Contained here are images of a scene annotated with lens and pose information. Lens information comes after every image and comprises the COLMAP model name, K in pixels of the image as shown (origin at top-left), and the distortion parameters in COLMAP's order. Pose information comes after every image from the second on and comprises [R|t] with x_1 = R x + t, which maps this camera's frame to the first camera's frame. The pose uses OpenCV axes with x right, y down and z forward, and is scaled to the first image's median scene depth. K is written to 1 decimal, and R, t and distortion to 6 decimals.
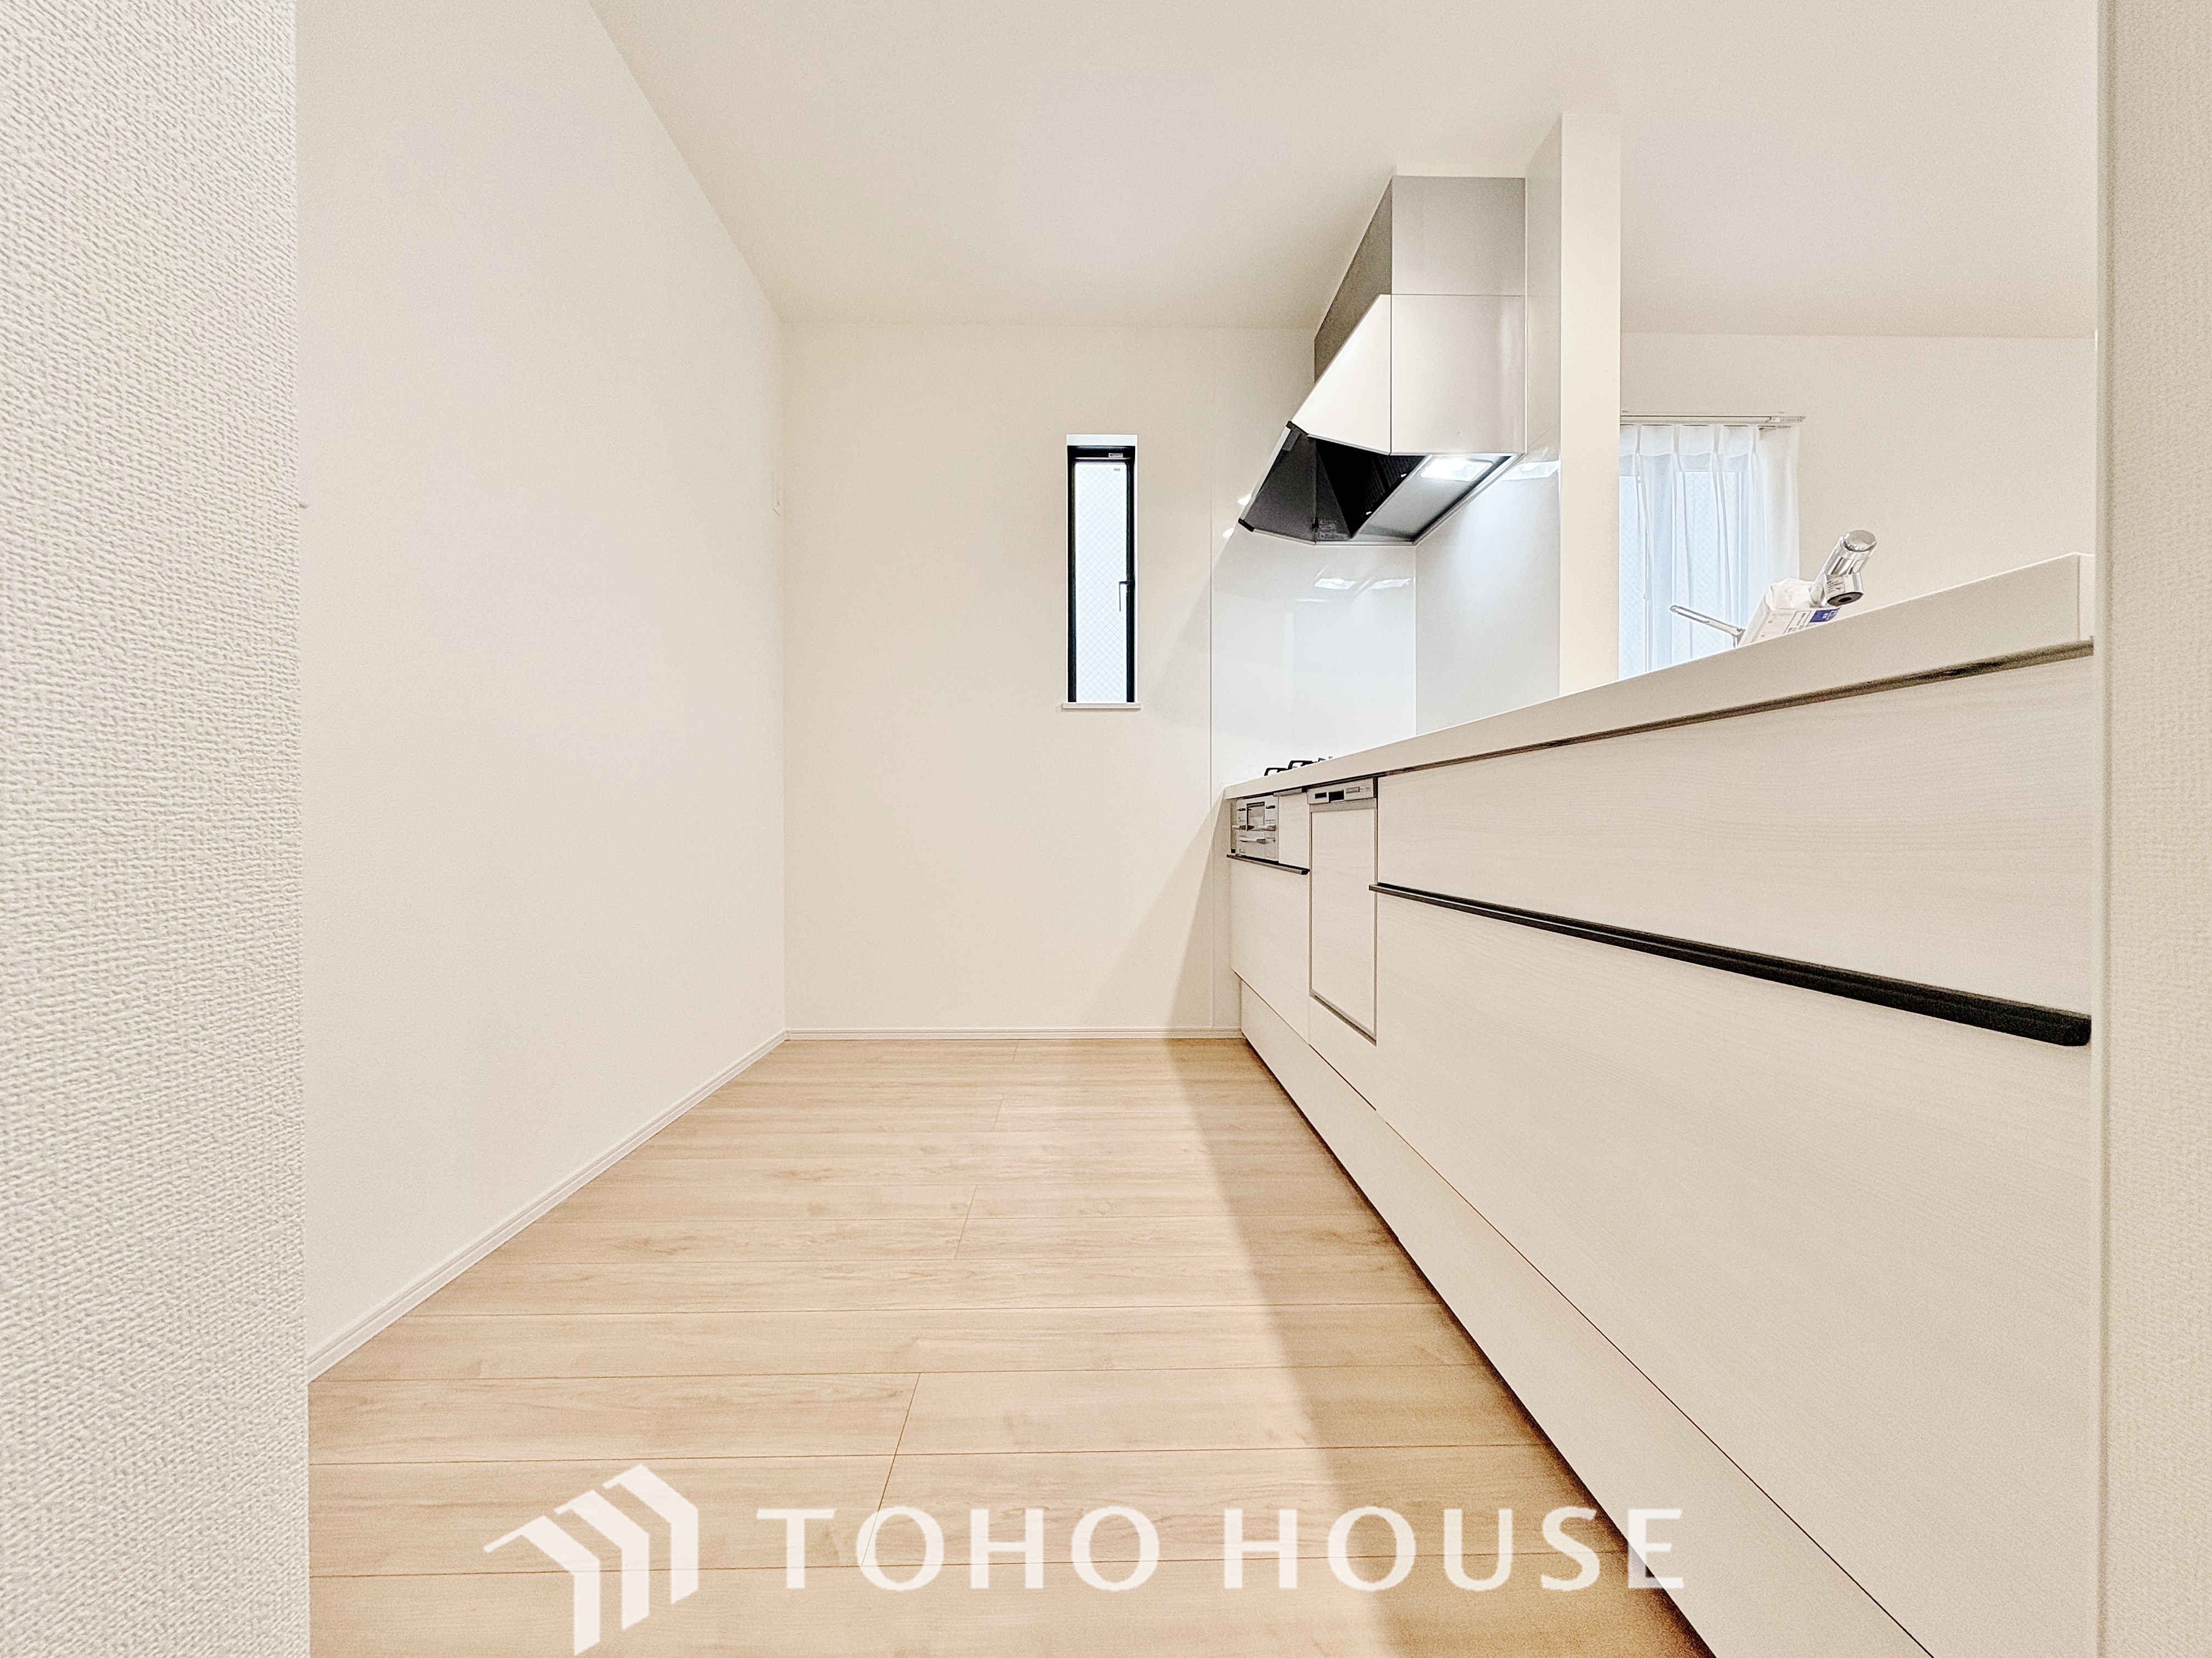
lens RADIAL K [[877.7, 0, 1104.3], [0, 877.7, 825.3], [0, 0, 1]] dist [-0.001147, 0.000135]
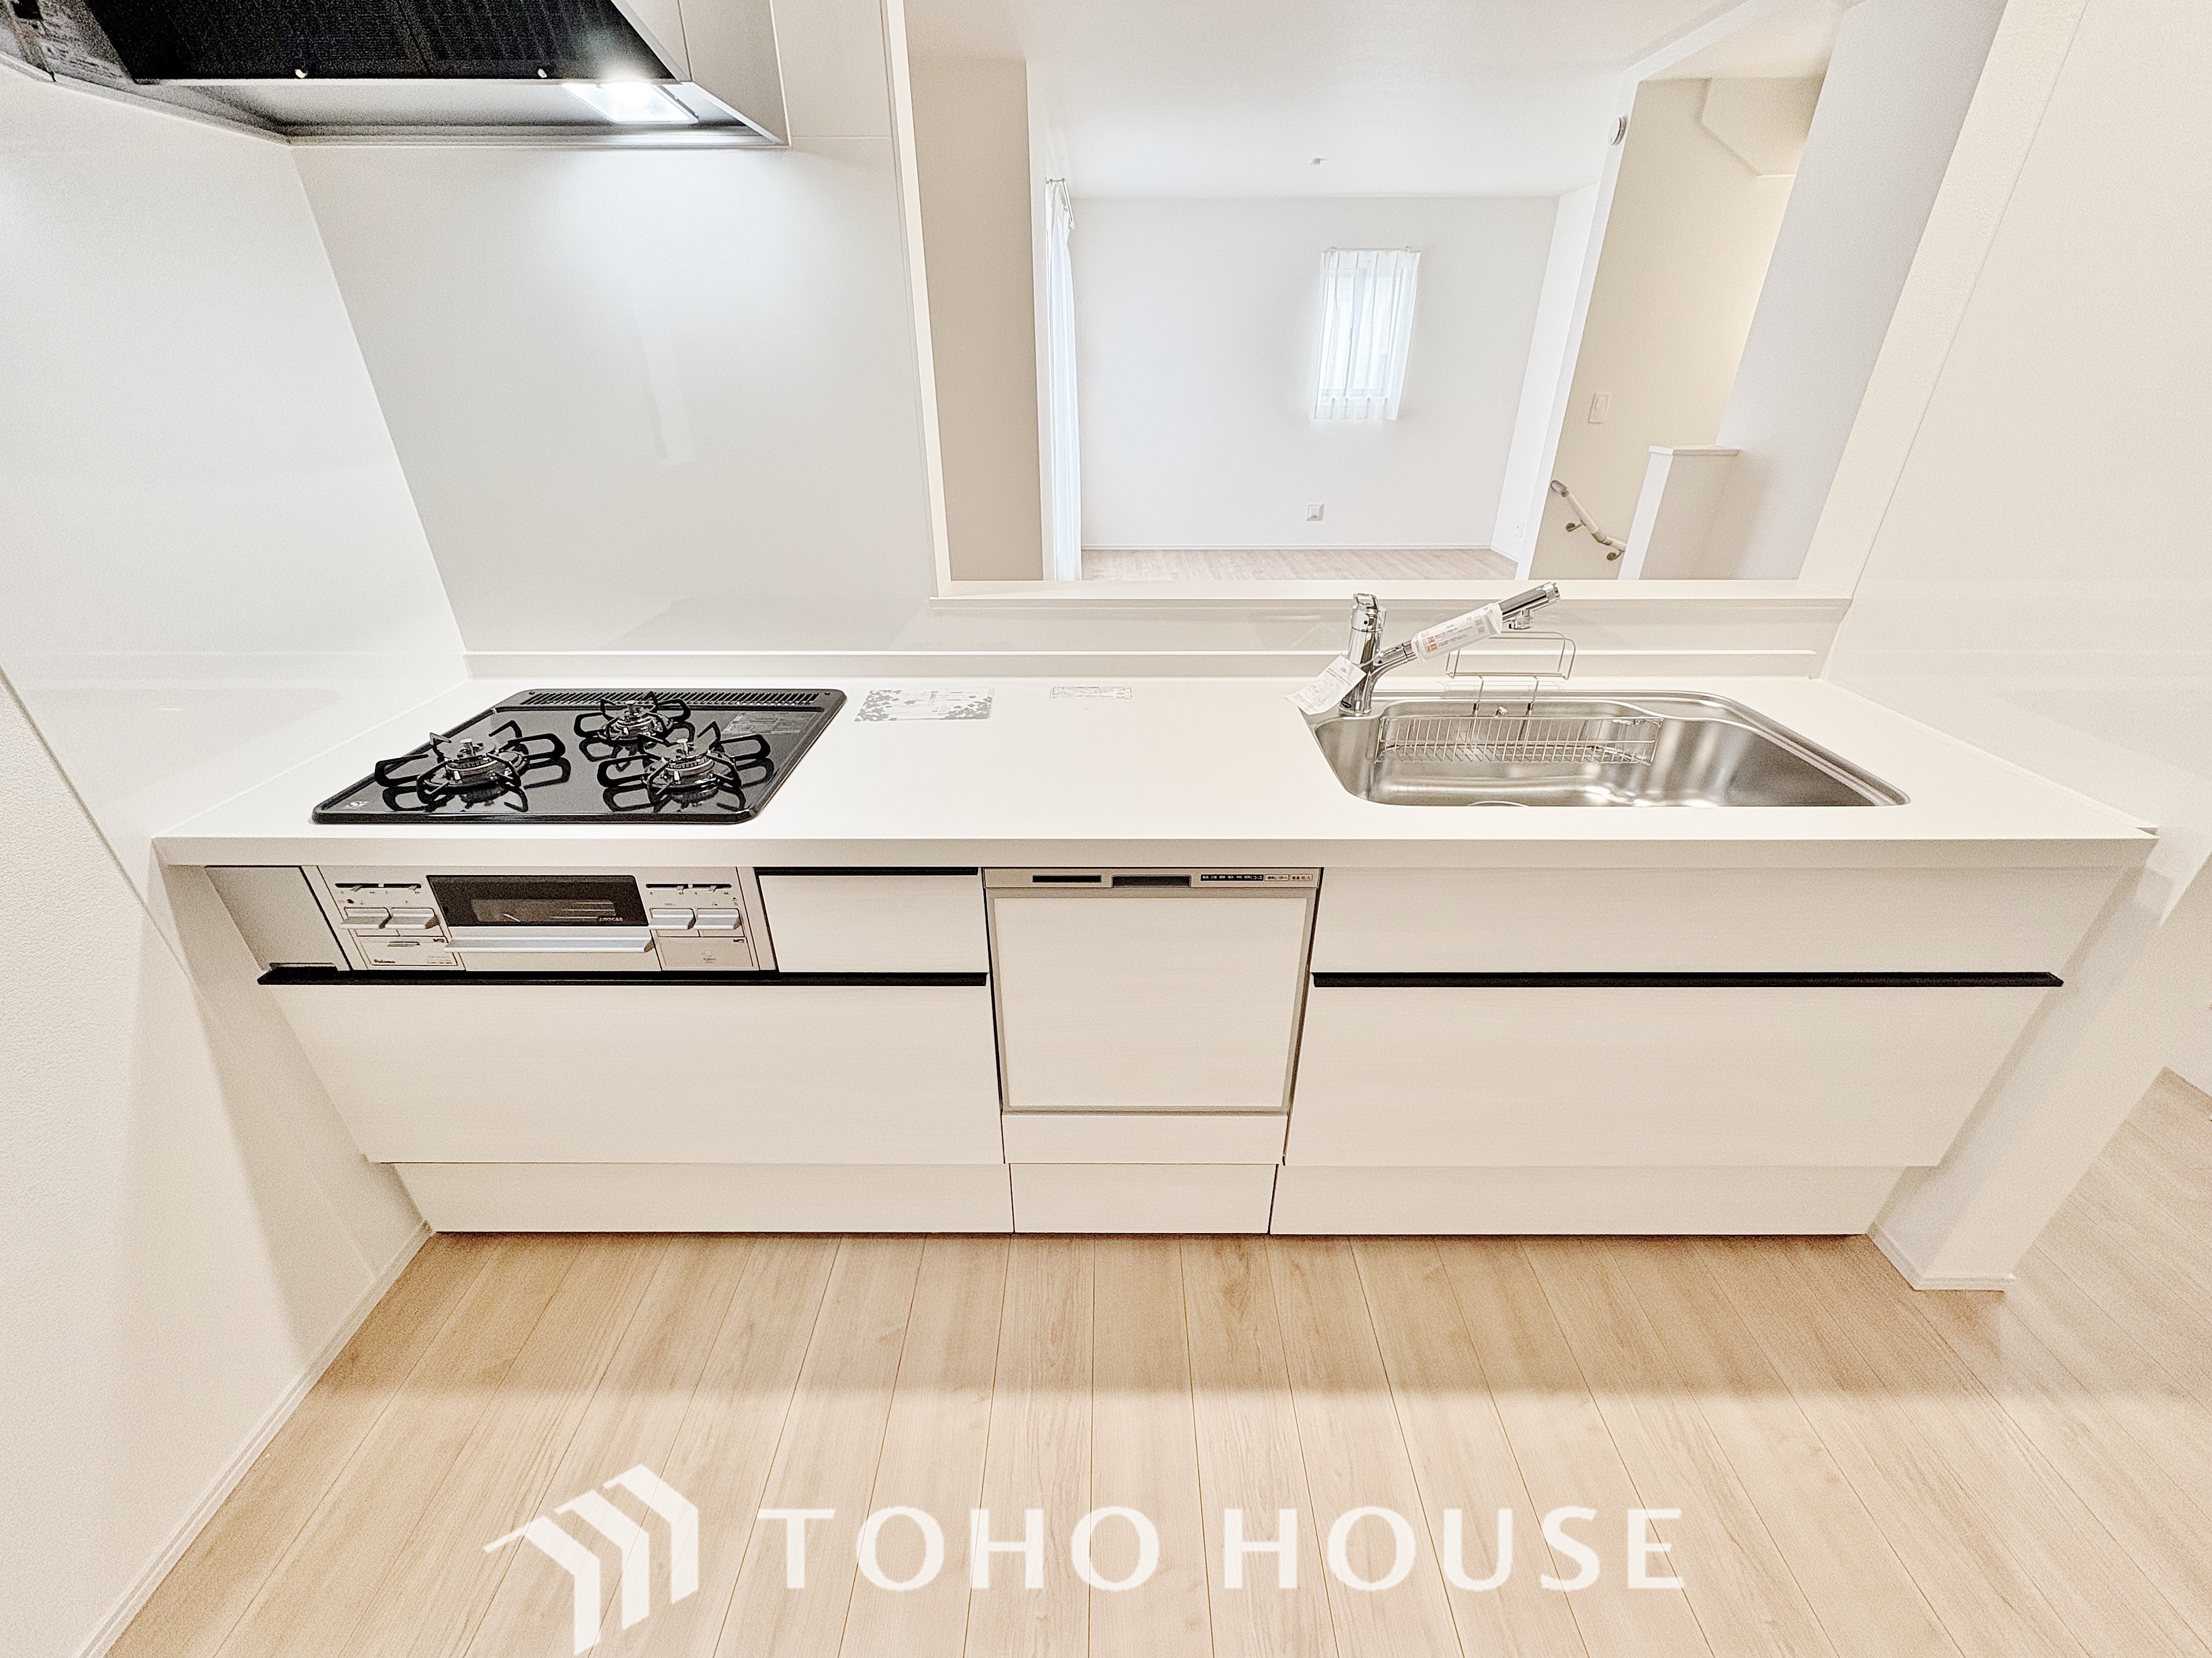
lens RADIAL K [[877.9, 0, 1106.3], [0, 877.9, 829.2], [0, 0, 1]] dist [-0.001147, 0.000135]
pose [[0.021200, -0.474121, 0.880204, -0.279317], [0.001159, 0.880413, 0.474206, -0.348359], [-0.999775, -0.009033, 0.019215, 0.899104]]
